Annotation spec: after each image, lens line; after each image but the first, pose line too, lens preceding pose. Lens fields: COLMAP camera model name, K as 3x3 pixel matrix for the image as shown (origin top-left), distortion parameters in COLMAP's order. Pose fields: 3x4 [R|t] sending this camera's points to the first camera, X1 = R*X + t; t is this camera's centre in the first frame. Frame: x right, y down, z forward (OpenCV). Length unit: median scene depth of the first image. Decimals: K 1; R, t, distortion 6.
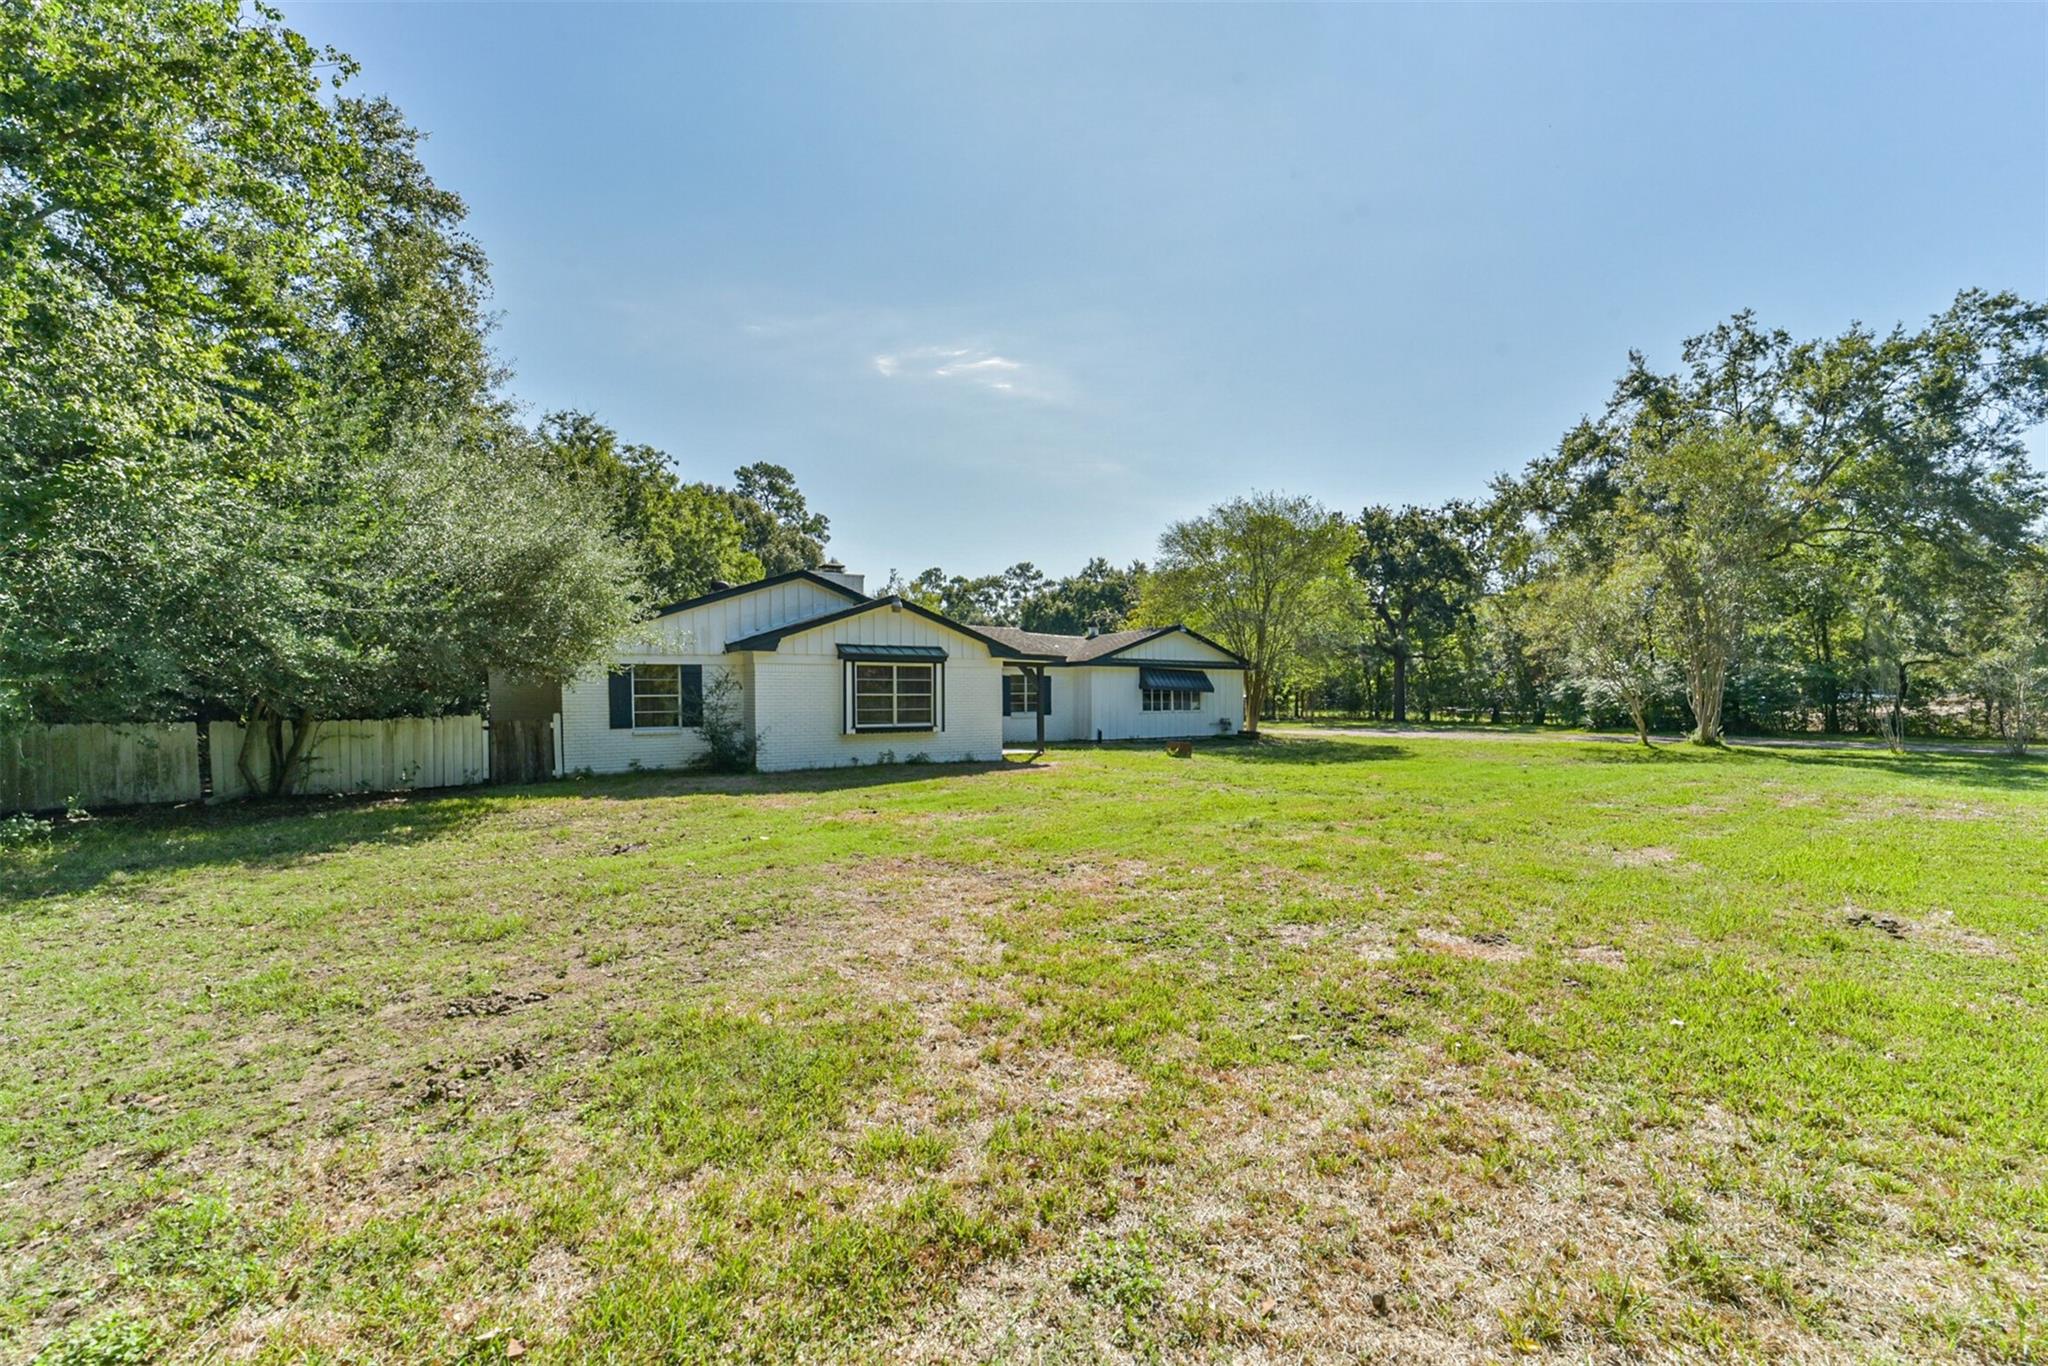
lens RADIAL K [[801.6, 0, 1031.9], [0, 801.6, 695.2], [0, 0, 1]] dist [-0.016771, -0.000161]
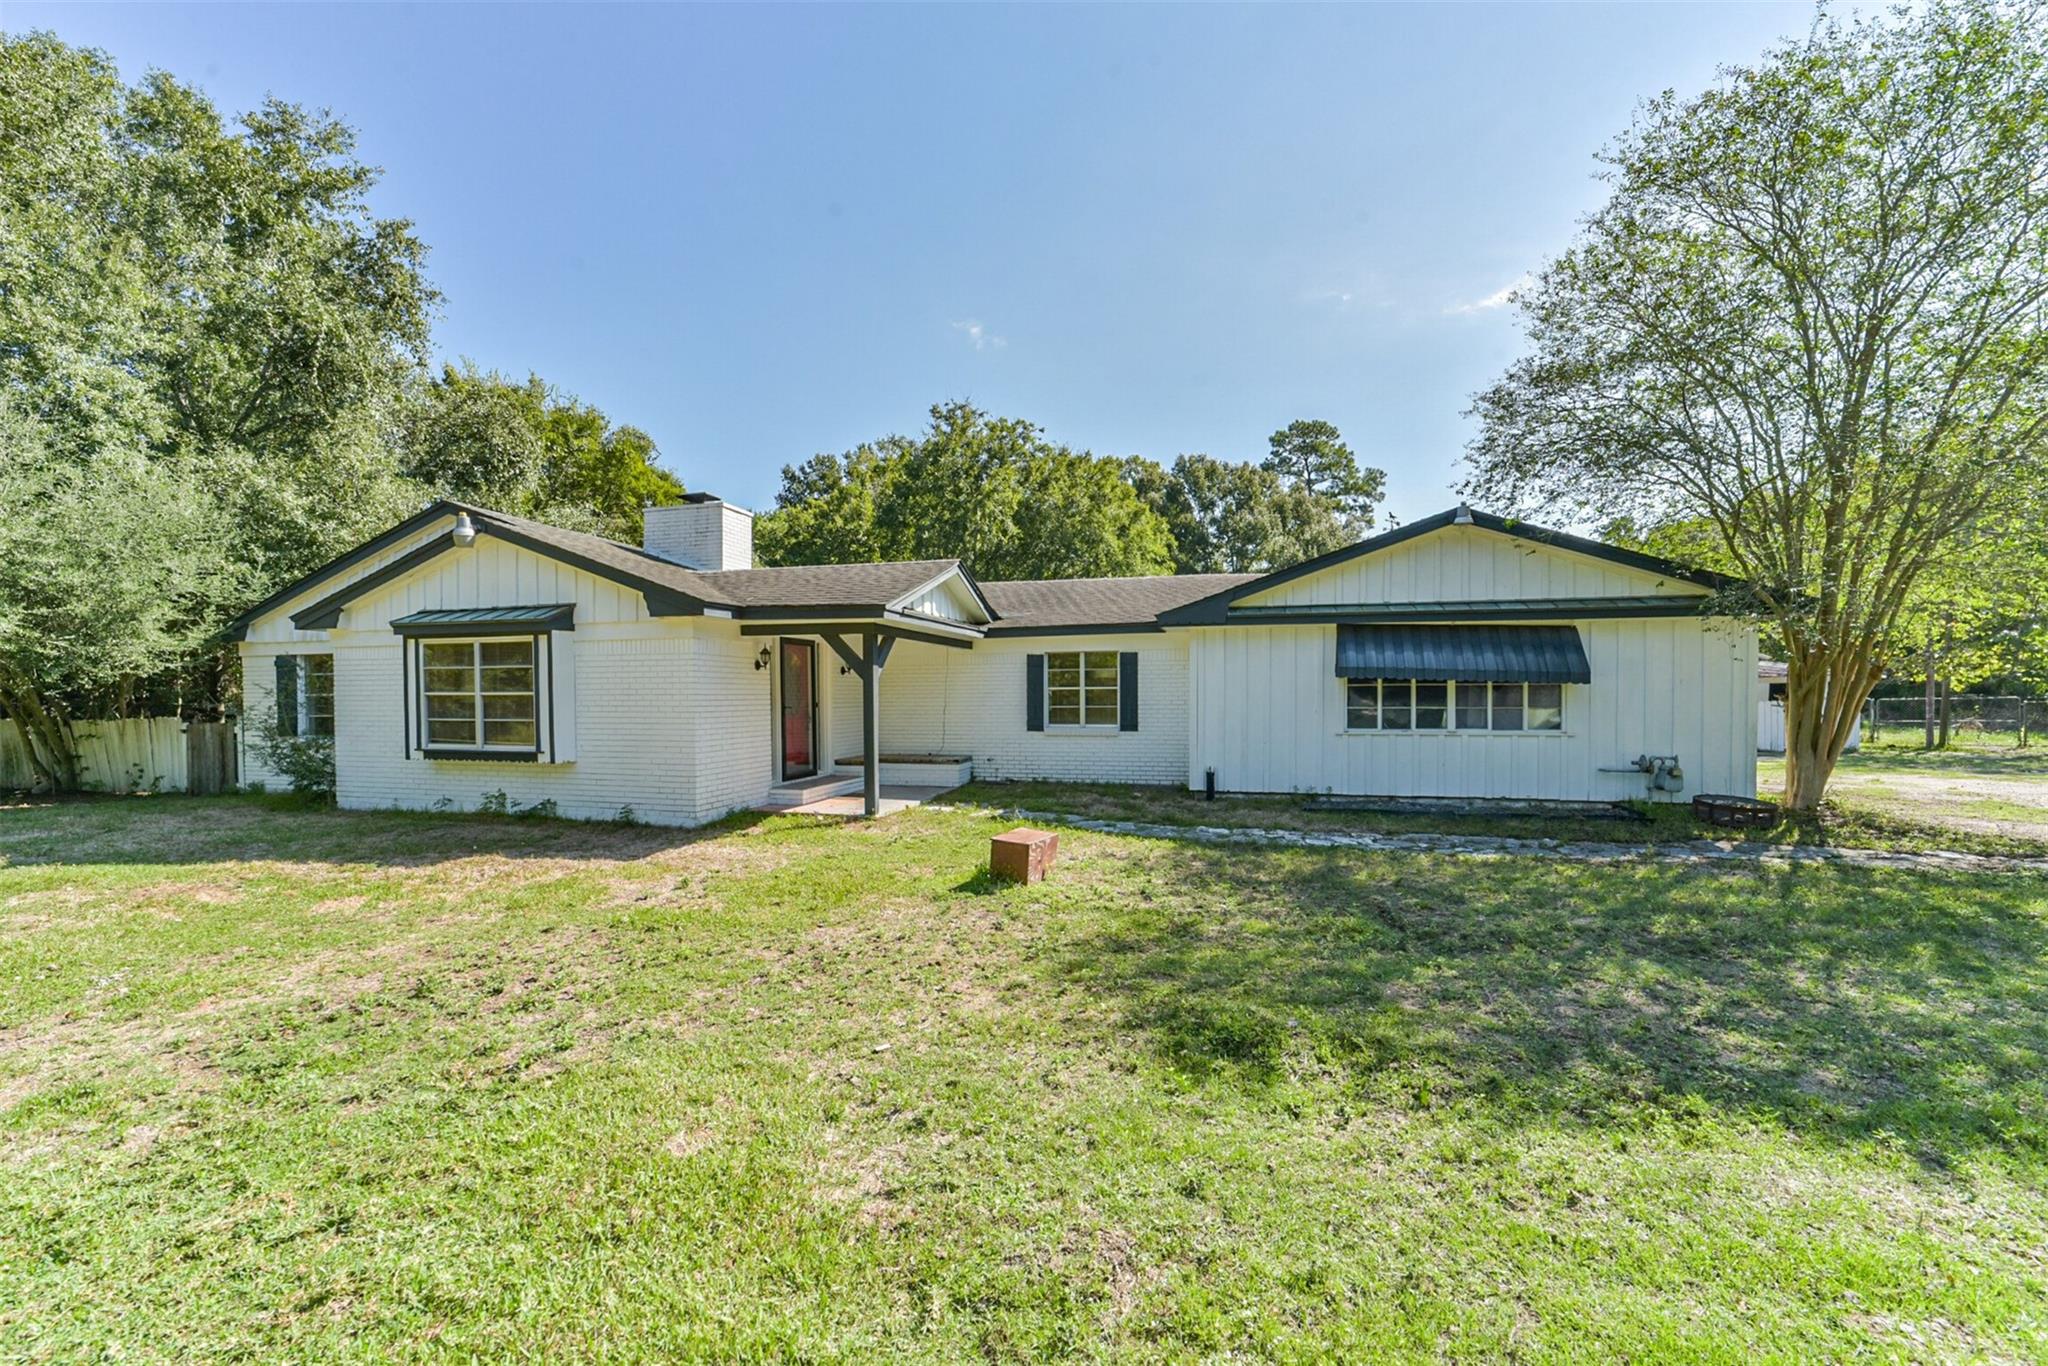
lens RADIAL K [[801.6, 0, 1024.8], [0, 801.6, 691.6], [0, 0, 1]] dist [-0.016771, -0.000161]
pose [[0.674153, 0.000730, -0.738591, 0.333945], [0.003282, 0.999987, 0.003985, -0.002042], [0.738584, -0.005110, 0.674142, 0.595670]]
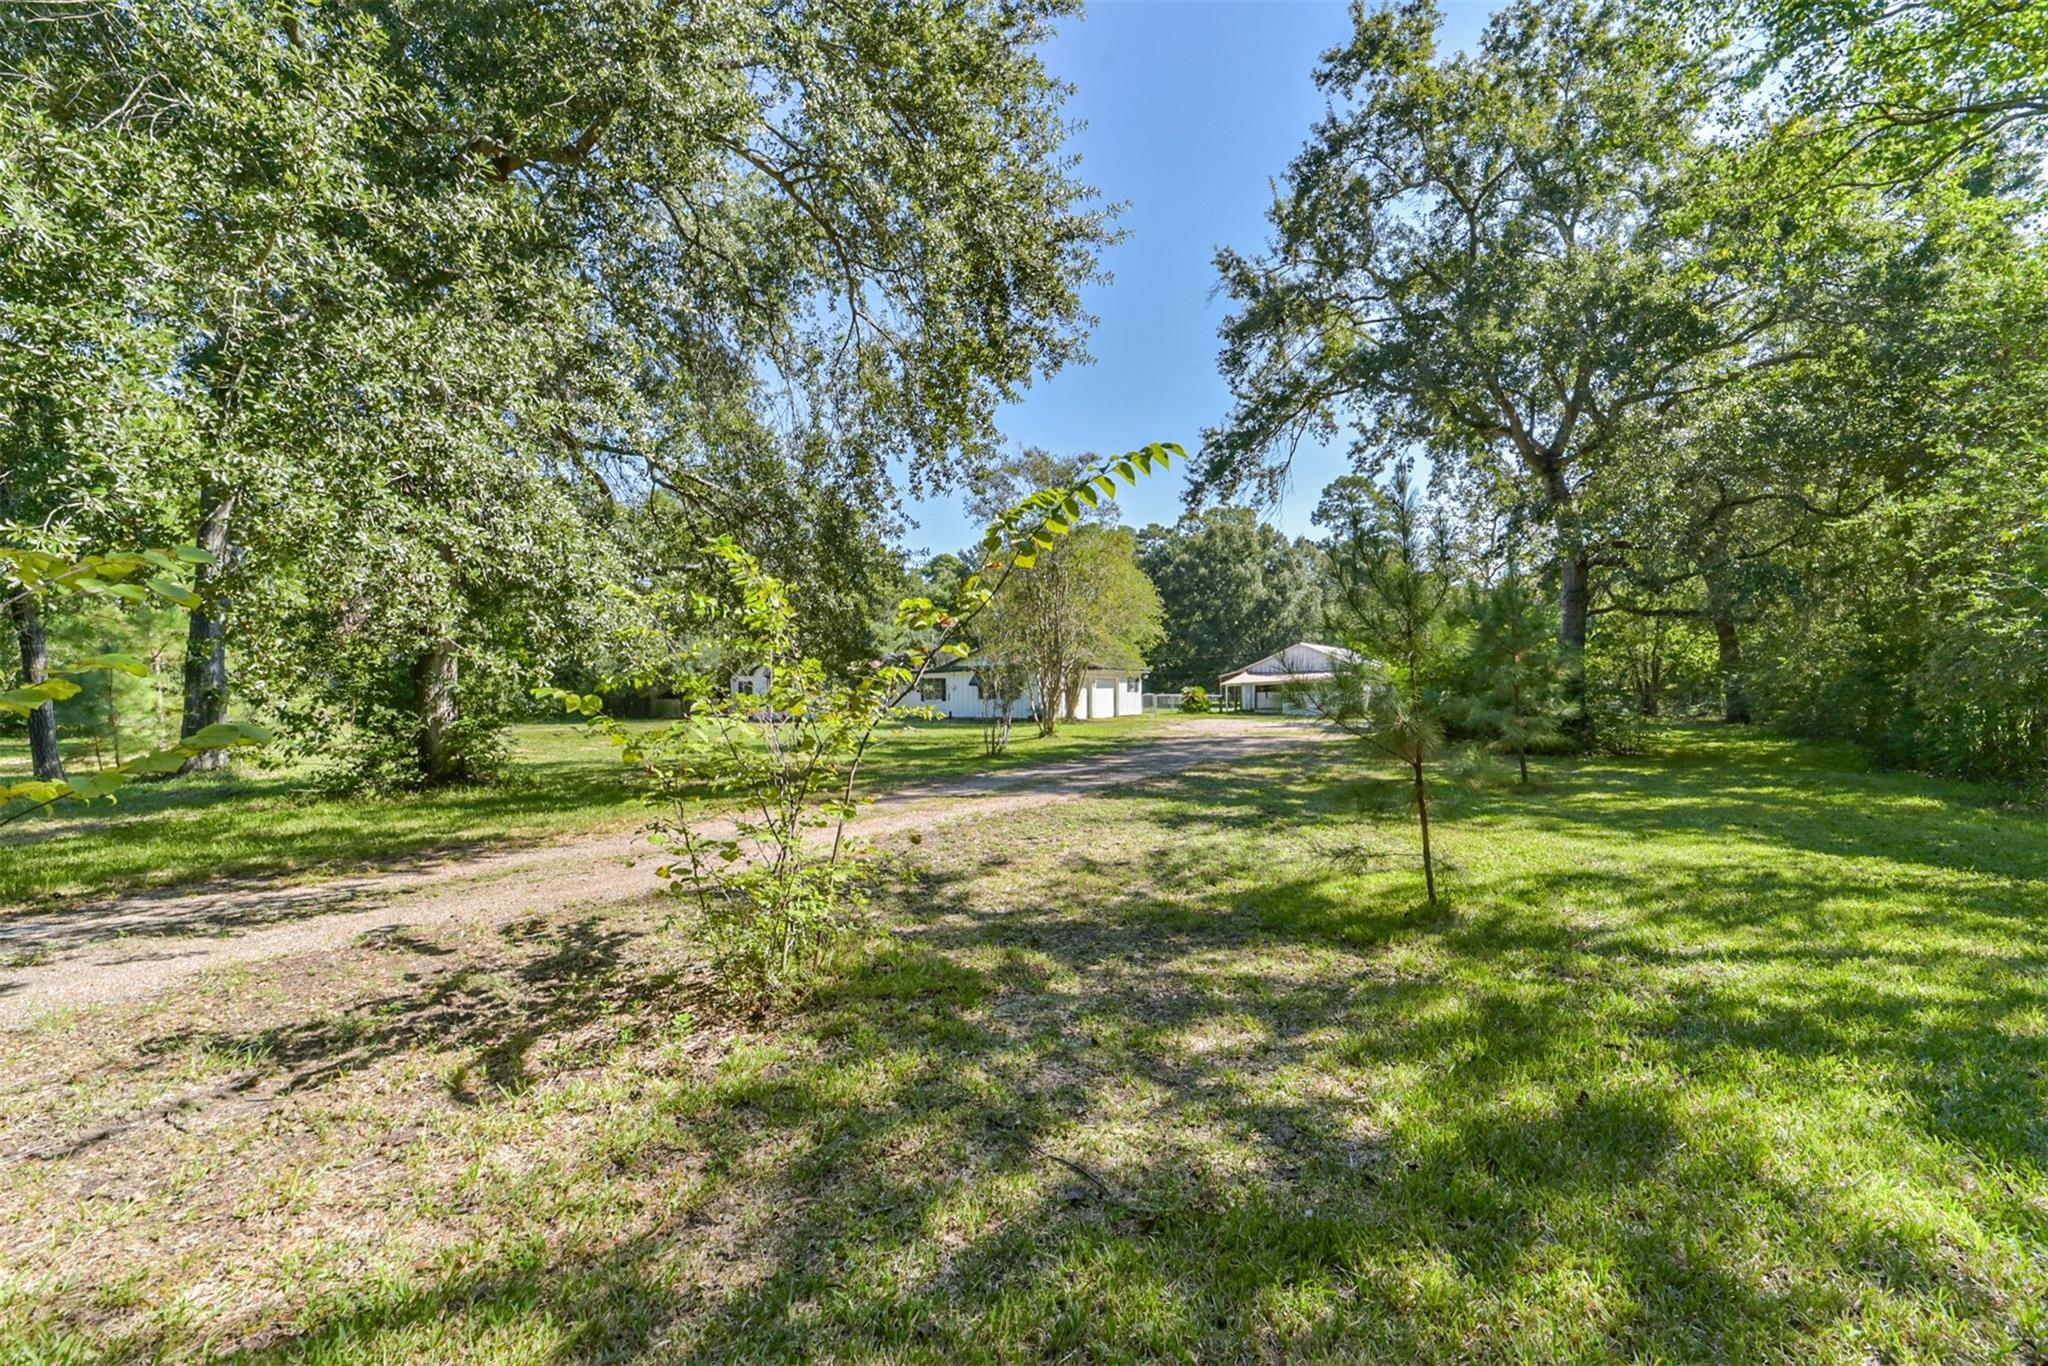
lens RADIAL K [[801.6, 0, 1019.2], [0, 801.6, 686.1], [0, 0, 1]] dist [-0.016771, -0.000161]
pose [[0.382583, -0.005360, -0.923906, 1.661277], [0.014270, 0.999898, 0.000108, -0.007037], [0.923811, -0.013225, 0.382620, 0.455521]]
